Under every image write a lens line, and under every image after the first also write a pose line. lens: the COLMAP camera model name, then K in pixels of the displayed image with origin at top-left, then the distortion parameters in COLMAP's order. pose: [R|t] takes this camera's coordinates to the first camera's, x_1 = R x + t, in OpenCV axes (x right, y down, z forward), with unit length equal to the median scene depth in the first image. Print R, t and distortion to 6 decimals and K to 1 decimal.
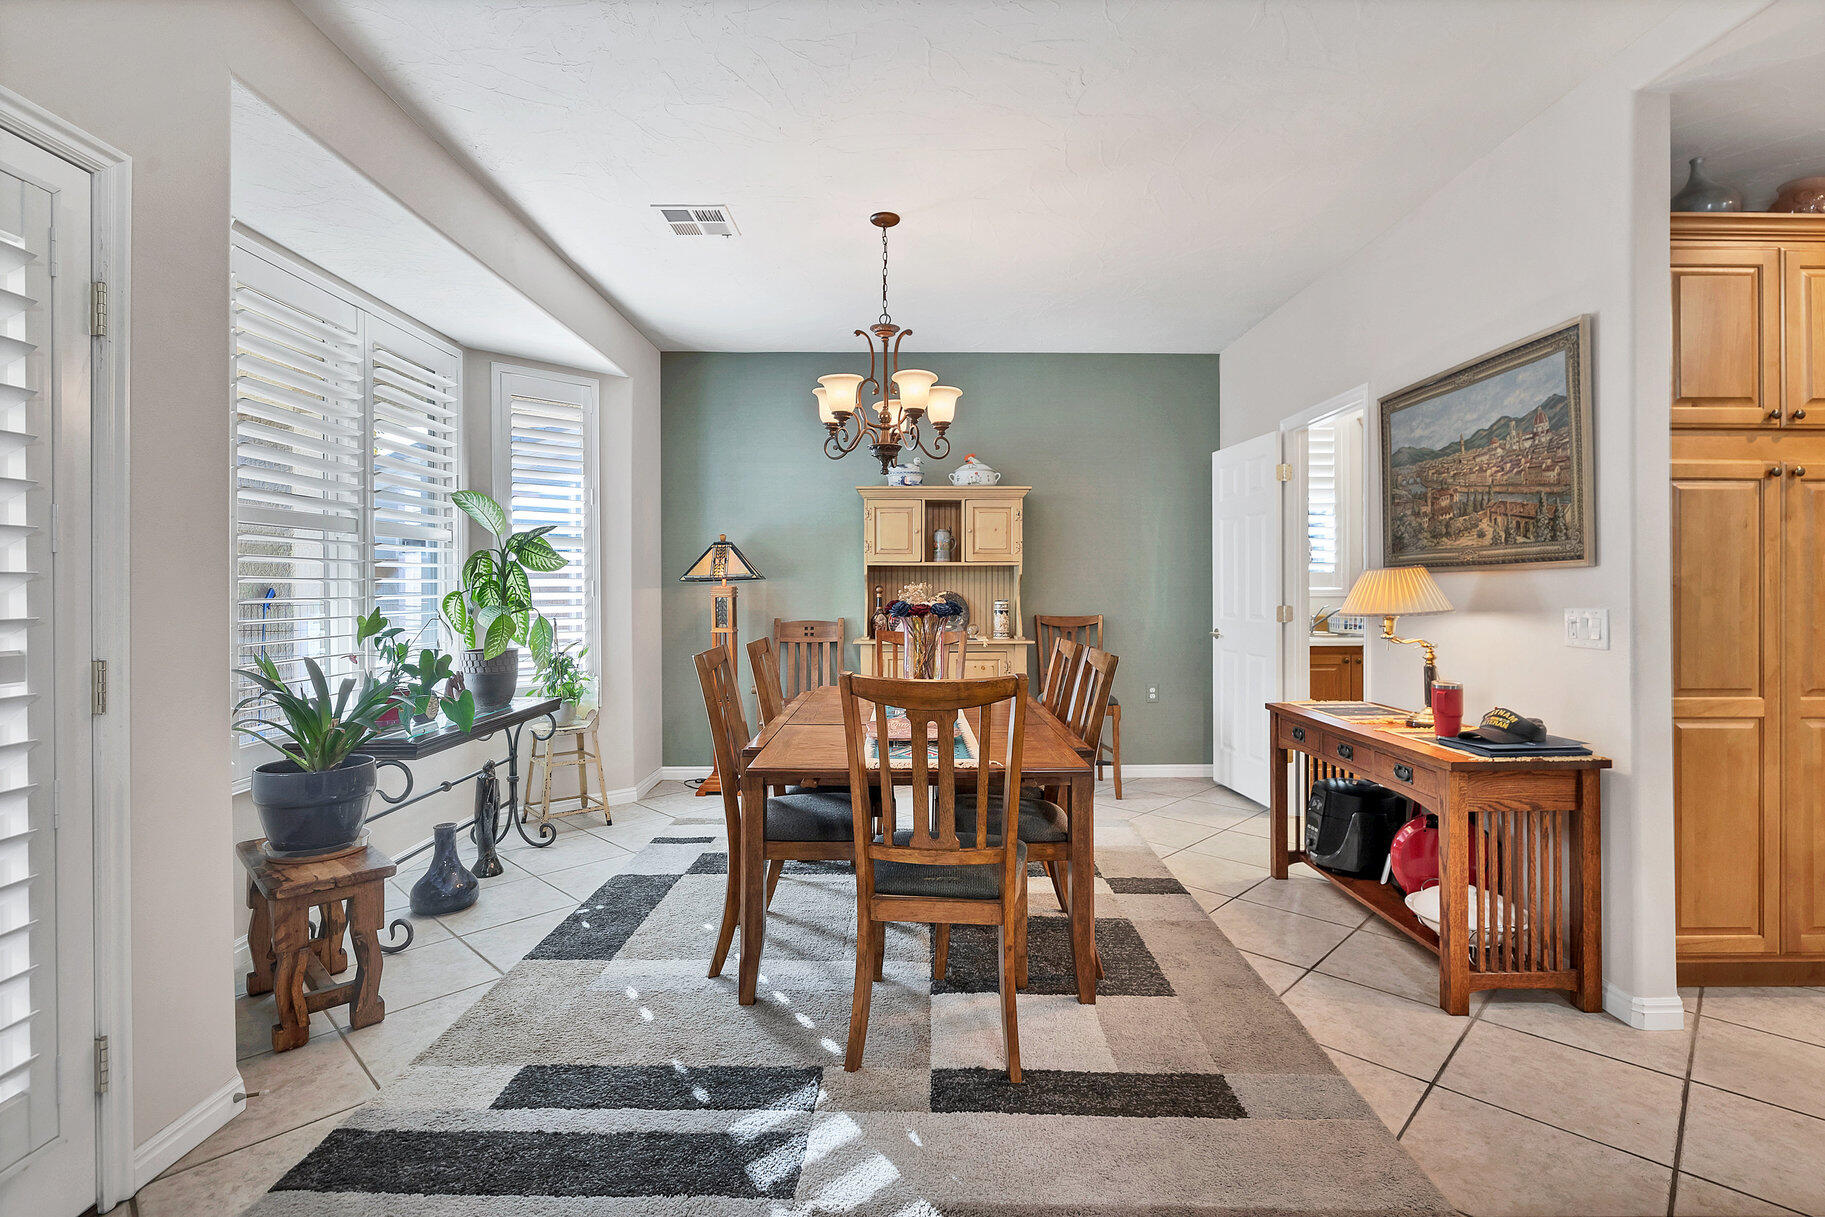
lens RADIAL K [[888.8, 0, 913.2], [0, 888.8, 593.5], [0, 0, 1]] dist [-0.000288, -0.000250]
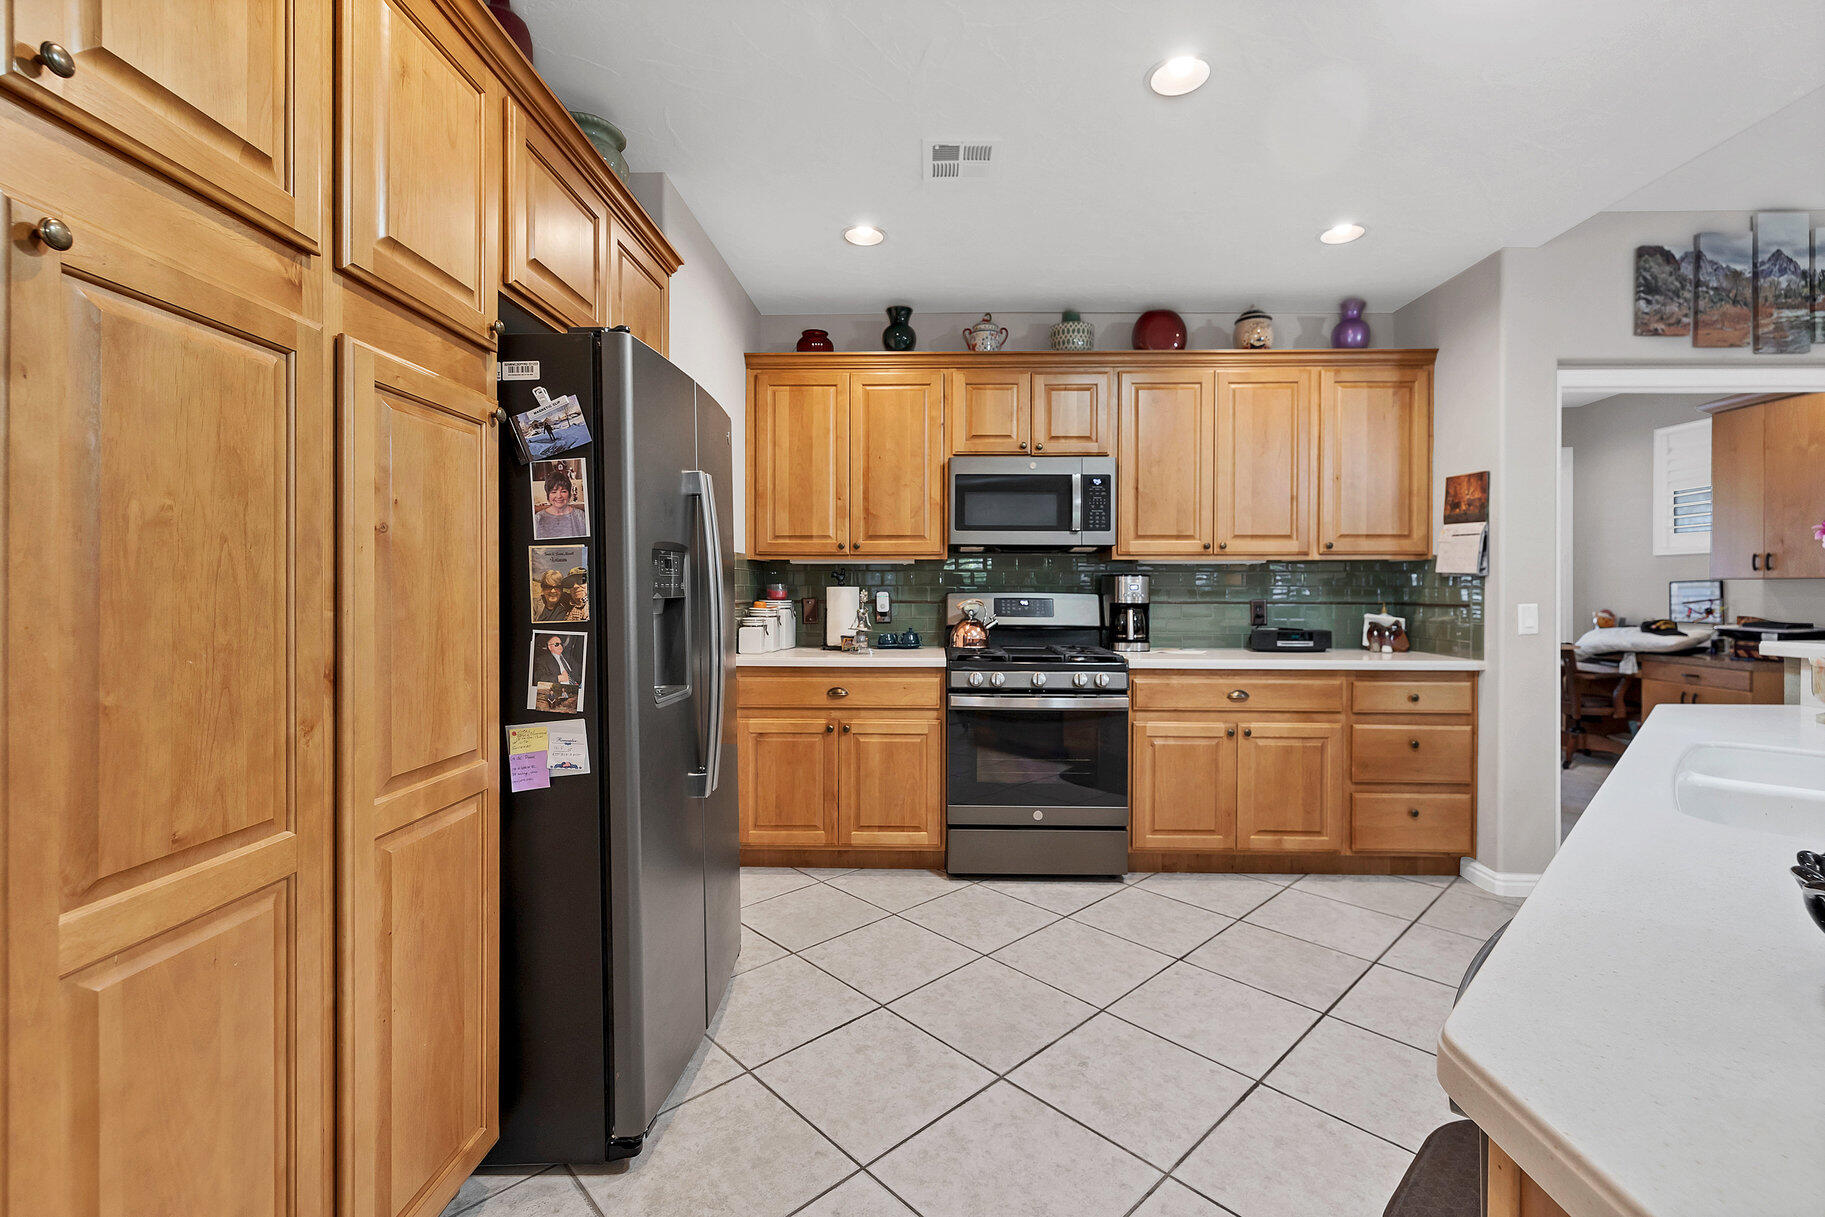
lens RADIAL K [[786.8, 0, 909.5], [0, 786.8, 591.7], [0, 0, 1]] dist [-0.001271, -0.000326]
pose [[0.027697, 0.000387, 0.999616, 0.714188], [-0.002381, 0.999997, -0.000321, -0.006066], [-0.999614, -0.002371, 0.027698, 0.673599]]
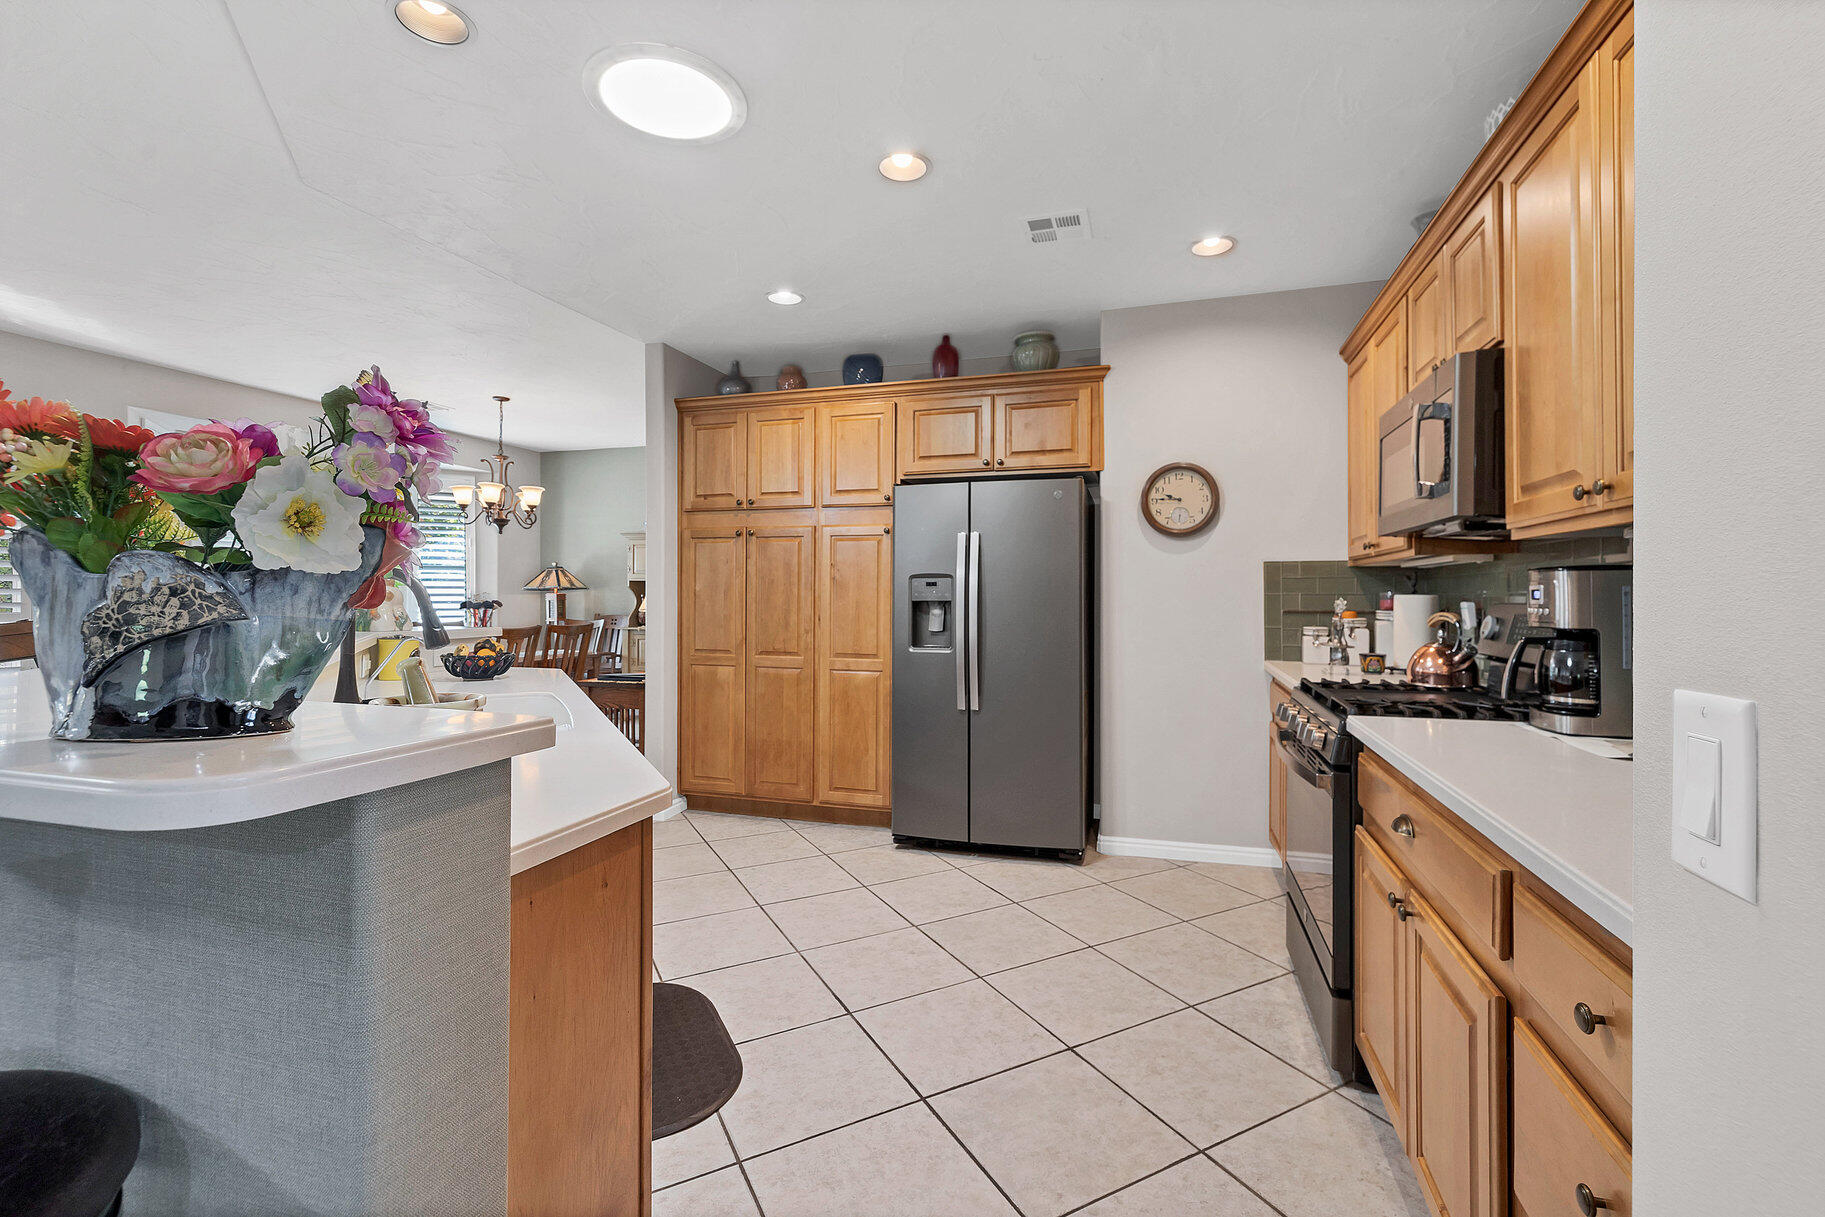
lens RADIAL K [[786.8, 0, 909.5], [0, 786.8, 591.7], [0, 0, 1]] dist [-0.001271, -0.000326]
pose [[0.953347, -0.000495, -0.301877, 1.795453], [-0.001870, 0.999970, -0.007545, -0.003803], [0.301872, 0.007758, 0.953317, -0.454086]]
